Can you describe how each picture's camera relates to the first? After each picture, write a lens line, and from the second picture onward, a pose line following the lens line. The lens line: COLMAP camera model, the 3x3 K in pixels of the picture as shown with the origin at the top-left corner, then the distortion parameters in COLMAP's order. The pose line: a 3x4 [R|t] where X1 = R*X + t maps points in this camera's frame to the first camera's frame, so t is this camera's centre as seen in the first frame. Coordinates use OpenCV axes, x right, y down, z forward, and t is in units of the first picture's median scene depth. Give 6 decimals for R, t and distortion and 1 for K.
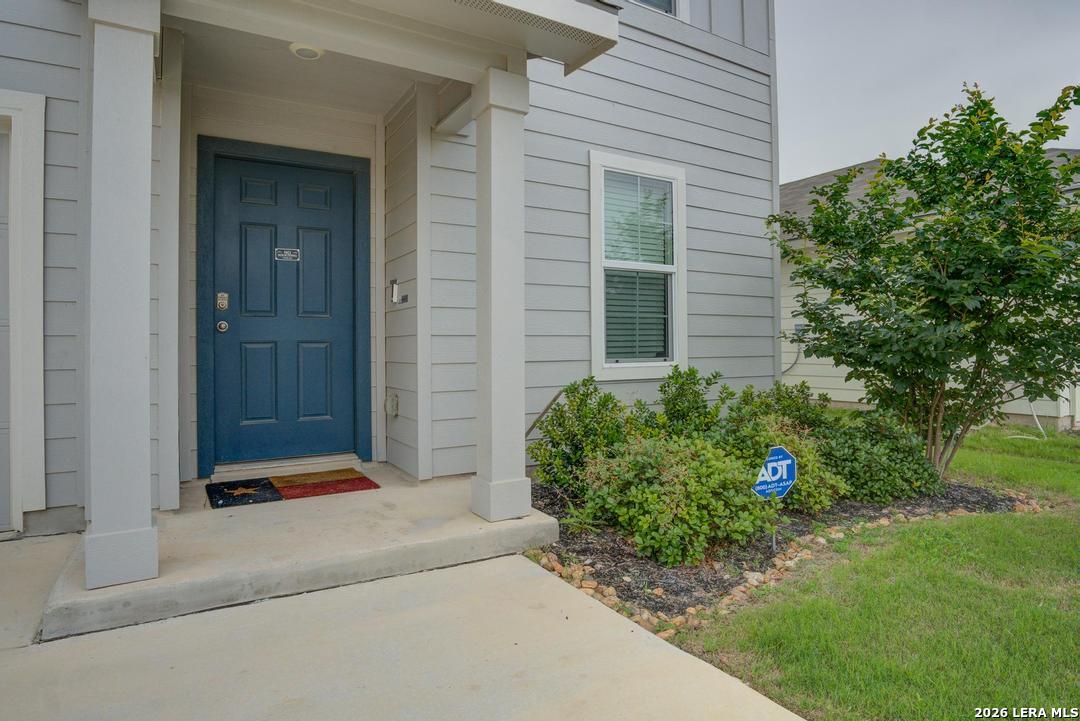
lens RADIAL K [[592.9, 0, 544.4], [0, 592.9, 339.2], [0, 0, 1]] dist [-0.027764, -0.000333]
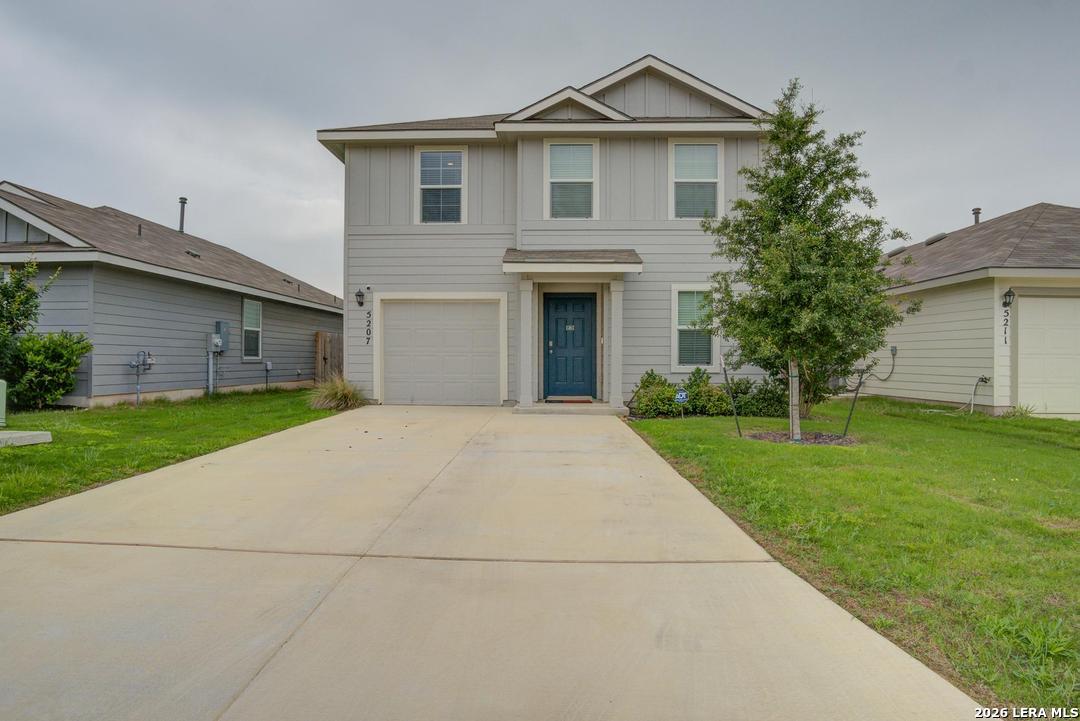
lens RADIAL K [[604.7, 0, 543.5], [0, 604.7, 347.1], [0, 0, 1]] dist [-0.046955, -0.000977]
pose [[0.842868, -0.002816, -0.538114, 1.115282], [-0.001357, 0.999972, -0.007357, -0.023560], [0.538119, 0.006931, 0.842840, -1.677380]]
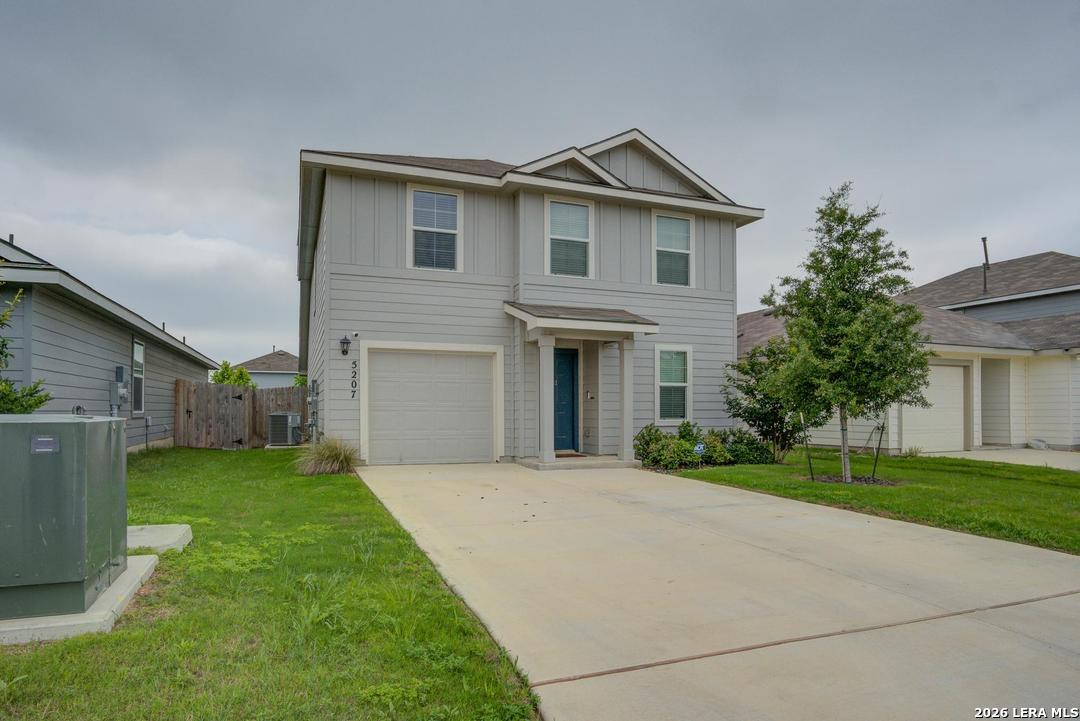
lens RADIAL K [[598.5, 0, 521.5], [0, 598.5, 390.1], [0, 0, 1]] dist [-0.043949, 0.000271]
pose [[0.982065, 0.002166, -0.188530, -0.009976], [-0.005515, 0.999836, -0.017239, -0.051638], [0.188462, 0.017970, 0.981916, -2.076909]]
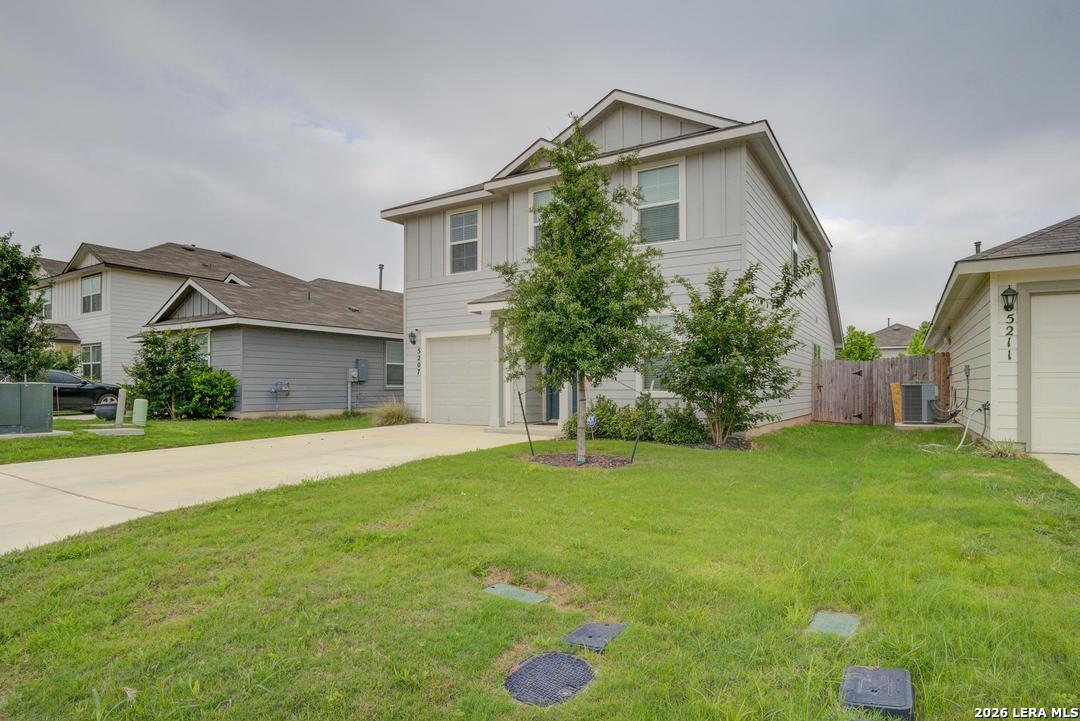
lens RADIAL K [[602.1, 0, 537.7], [0, 602.1, 374.7], [0, 0, 1]] dist [-0.042390, -0.000241]
pose [[0.460929, -0.015194, -0.887307, 2.453256], [0.011607, 0.999871, -0.011092, -0.006112], [0.887361, -0.005186, 0.461046, -0.688651]]
